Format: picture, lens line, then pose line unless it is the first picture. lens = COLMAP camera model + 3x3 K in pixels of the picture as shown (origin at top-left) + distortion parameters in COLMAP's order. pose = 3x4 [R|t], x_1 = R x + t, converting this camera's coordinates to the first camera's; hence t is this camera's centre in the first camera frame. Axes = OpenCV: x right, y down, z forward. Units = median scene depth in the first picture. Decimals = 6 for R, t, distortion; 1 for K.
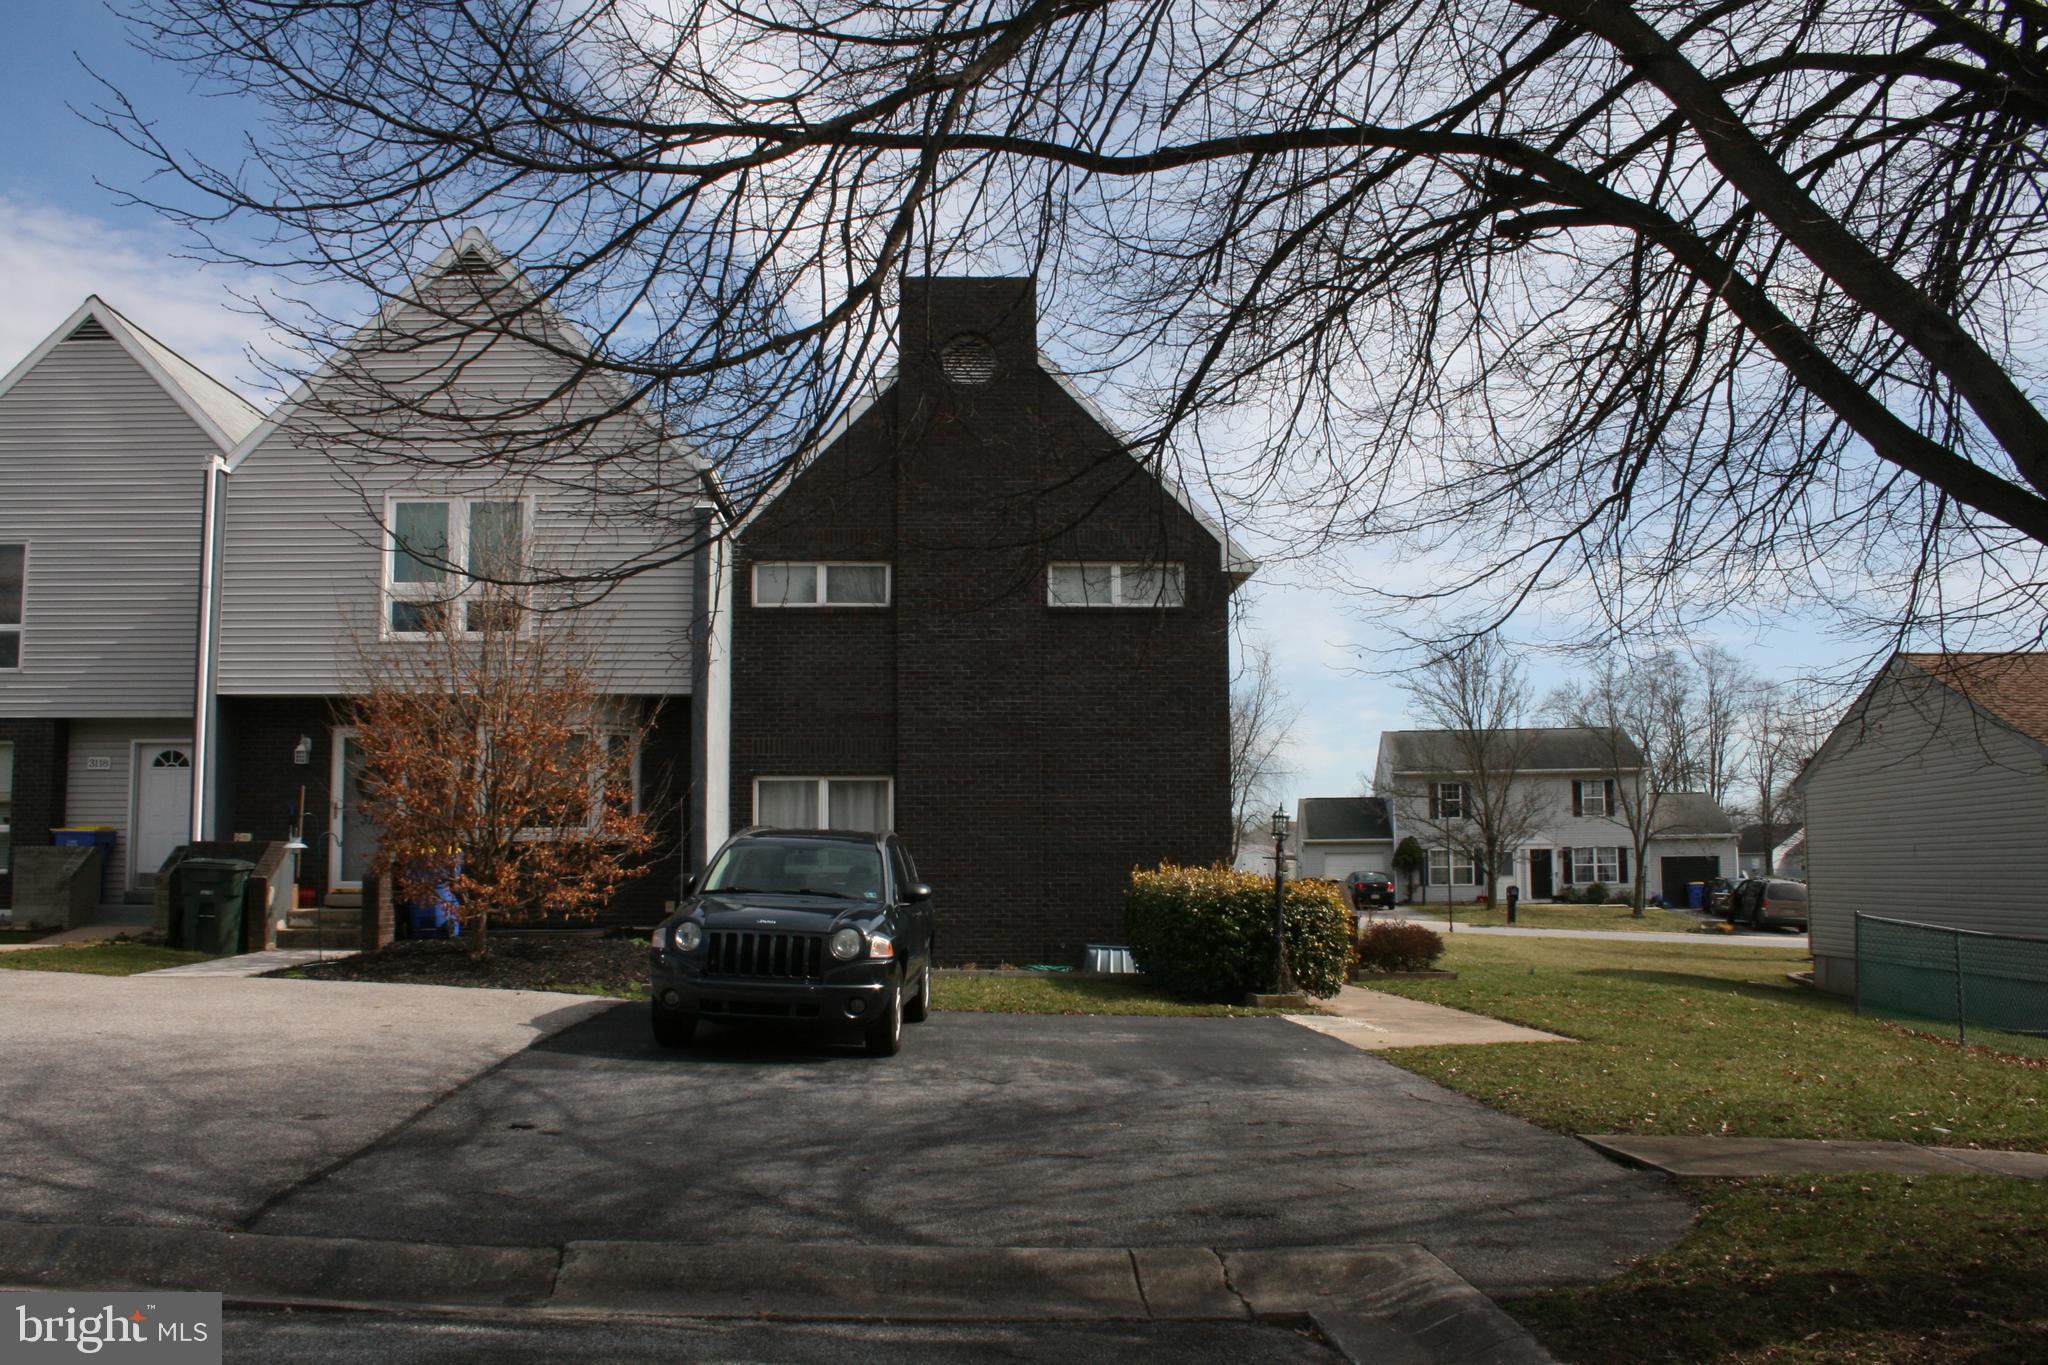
lens RADIAL K [[1814.2, 0, 953.6], [0, 1814.2, 683.7], [0, 0, 1]] dist [-0.096193, 0.019812]
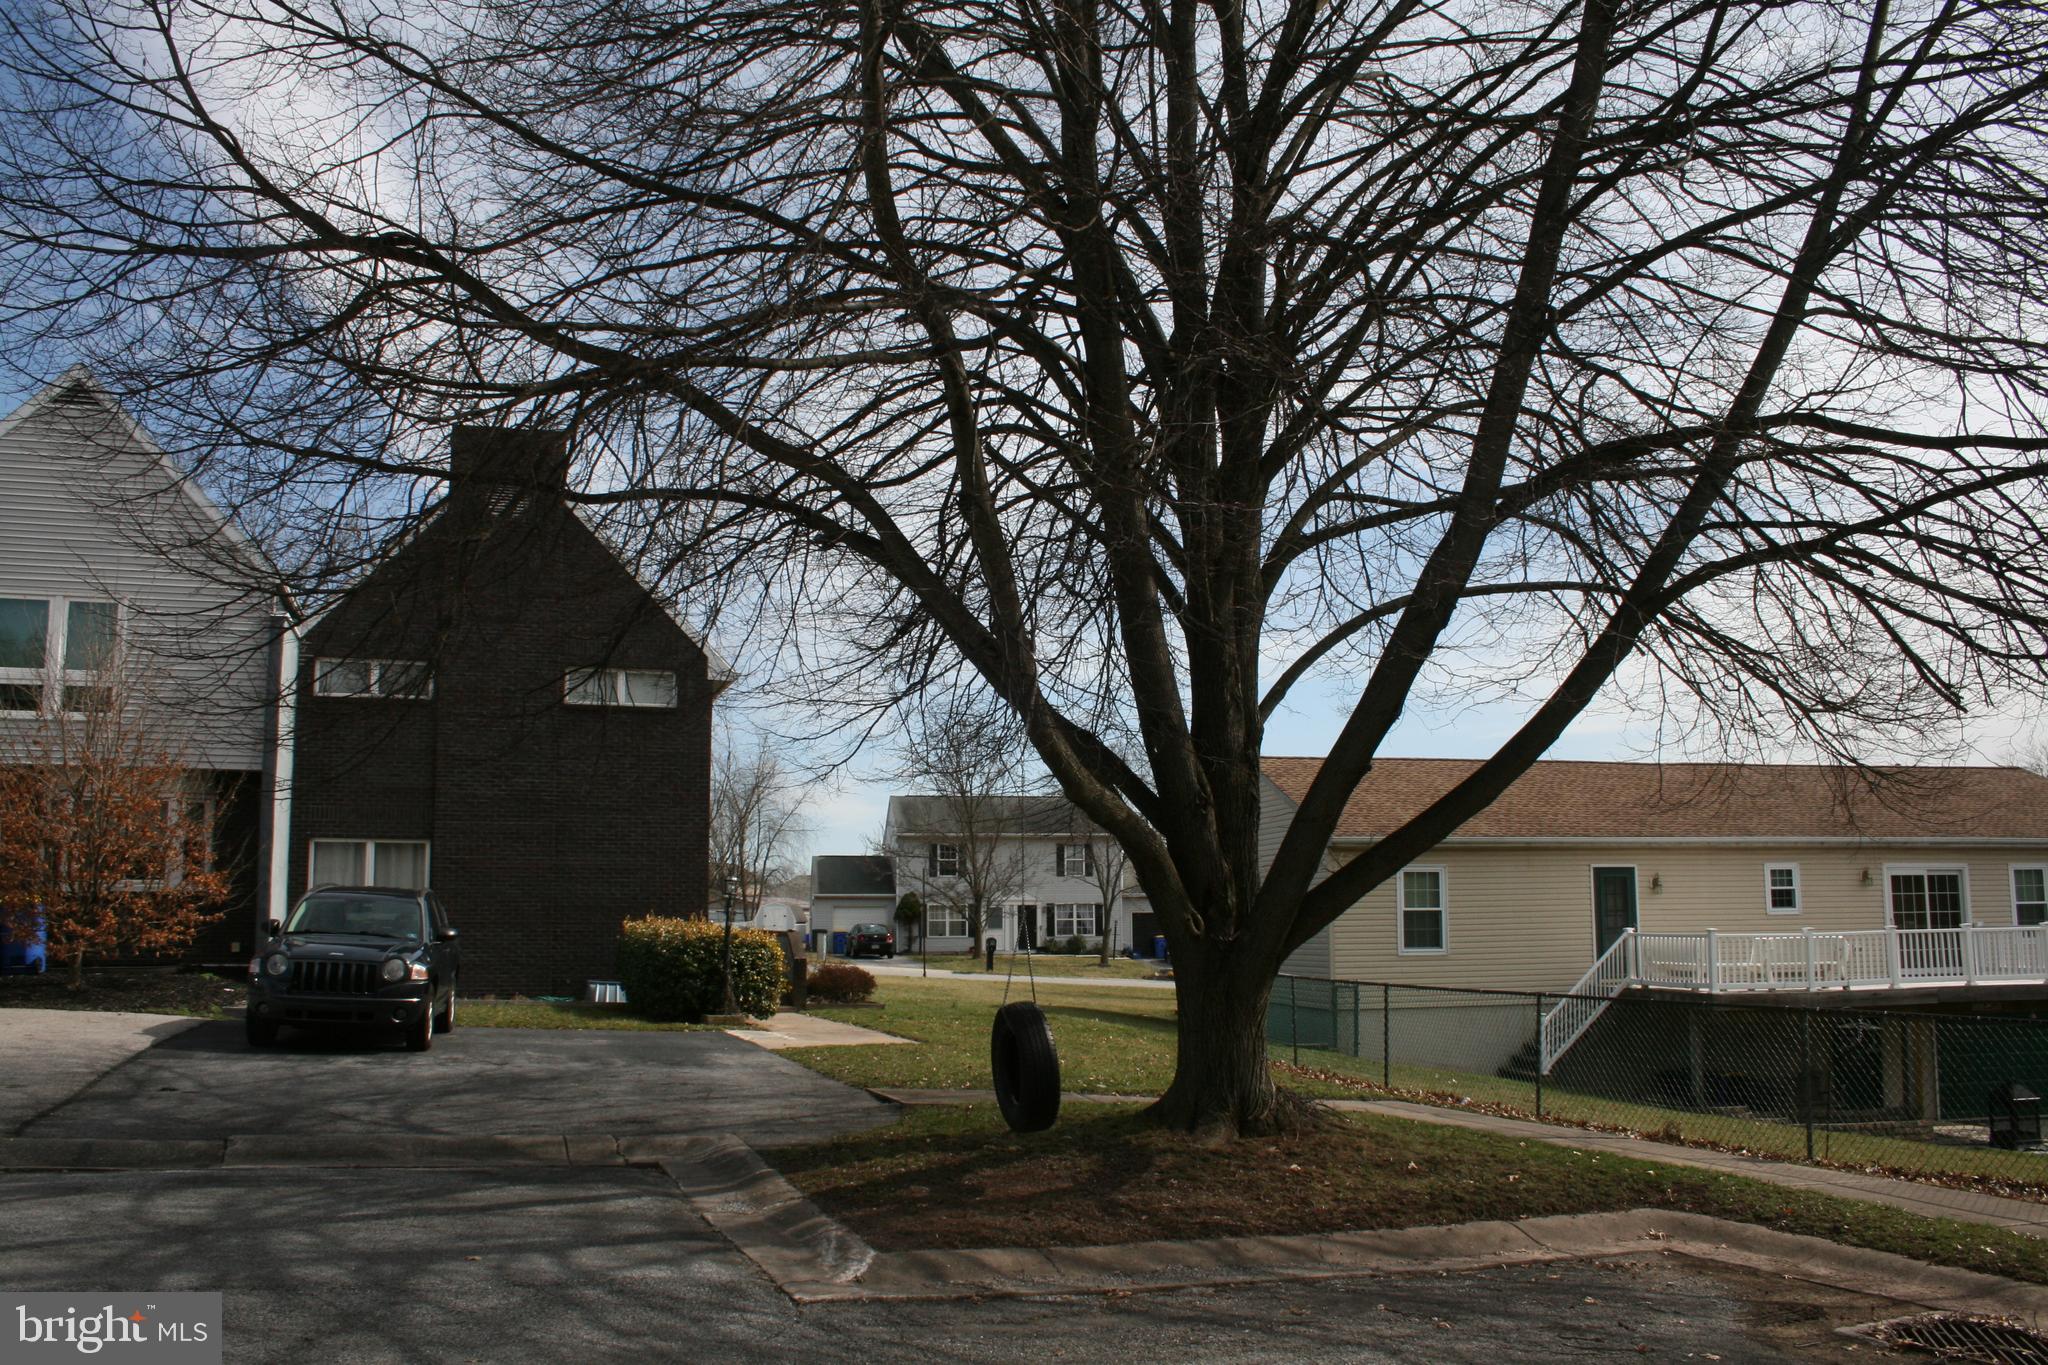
lens RADIAL K [[1814.2, 0, 953.6], [0, 1814.2, 683.7], [0, 0, 1]] dist [-0.096193, 0.019812]
pose [[0.968617, 0.034977, 0.246084, 0.008117], [-0.028047, 0.999107, -0.031613, -0.034023], [-0.246970, 0.023719, 0.968733, -0.336638]]
